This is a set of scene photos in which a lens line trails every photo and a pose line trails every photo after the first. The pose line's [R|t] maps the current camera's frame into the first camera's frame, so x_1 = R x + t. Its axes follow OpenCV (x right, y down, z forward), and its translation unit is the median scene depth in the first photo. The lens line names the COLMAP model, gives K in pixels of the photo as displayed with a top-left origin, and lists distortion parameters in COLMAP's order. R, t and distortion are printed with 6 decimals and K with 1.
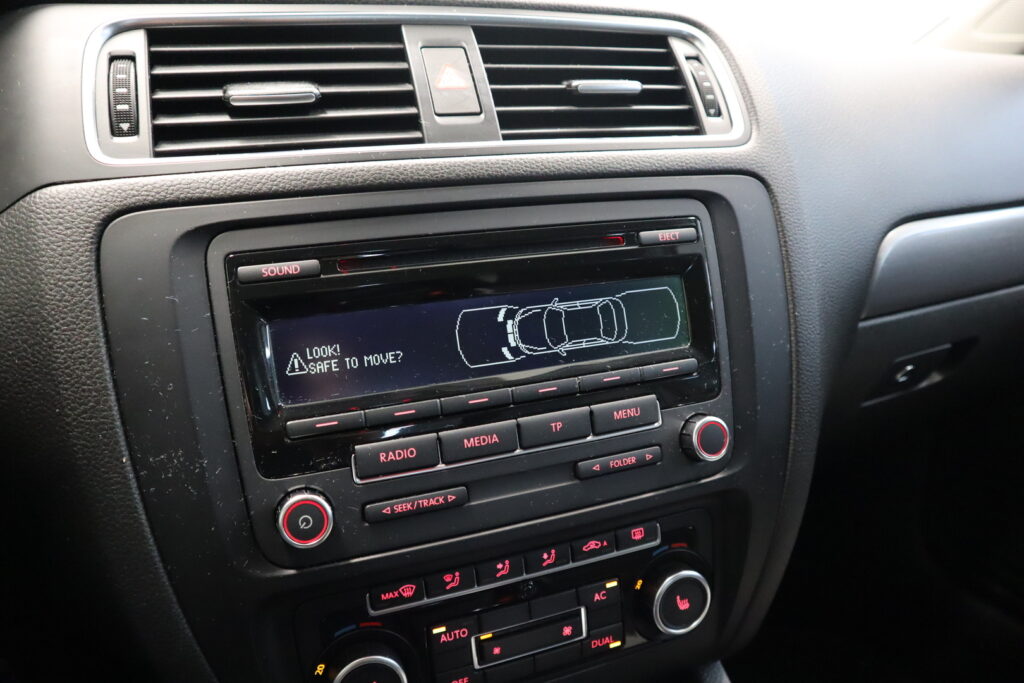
lens RADIAL K [[705.9, 0, 516.8], [0, 705.9, 343.4], [0, 0, 1]] dist [-0.076427, 0.007602]
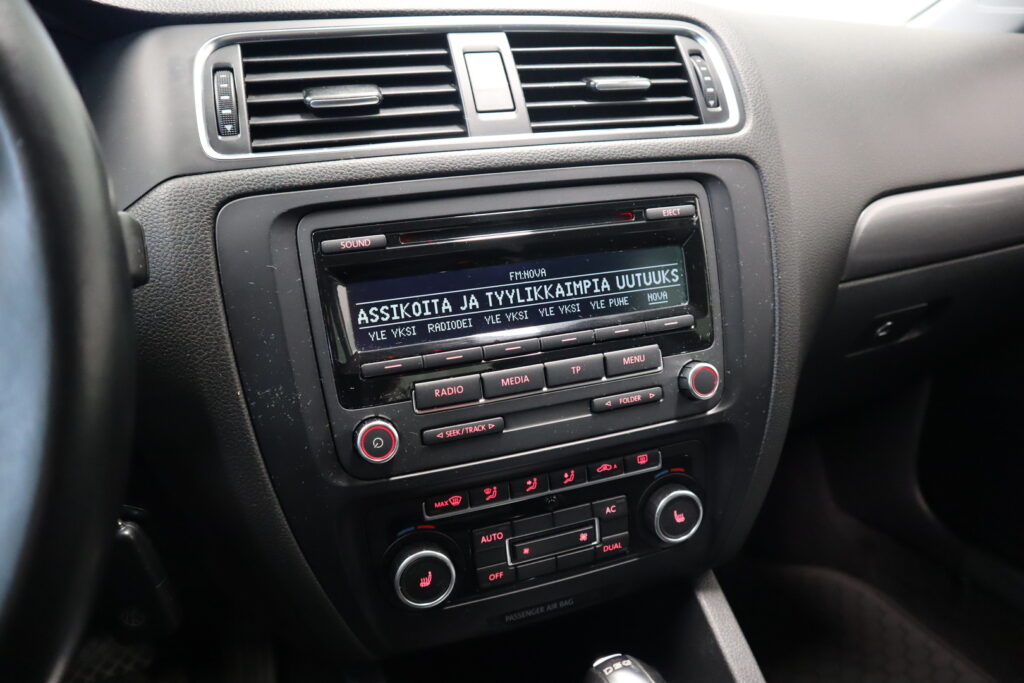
lens RADIAL K [[705.9, 0, 515.1], [0, 705.9, 341.8], [0, 0, 1]] dist [-0.076427, 0.007602]
pose [[0.999551, 0.004219, -0.029660, -0.013421], [-0.002320, 0.997961, 0.063781, -0.008833], [0.029869, -0.063683, 0.997523, -0.224222]]
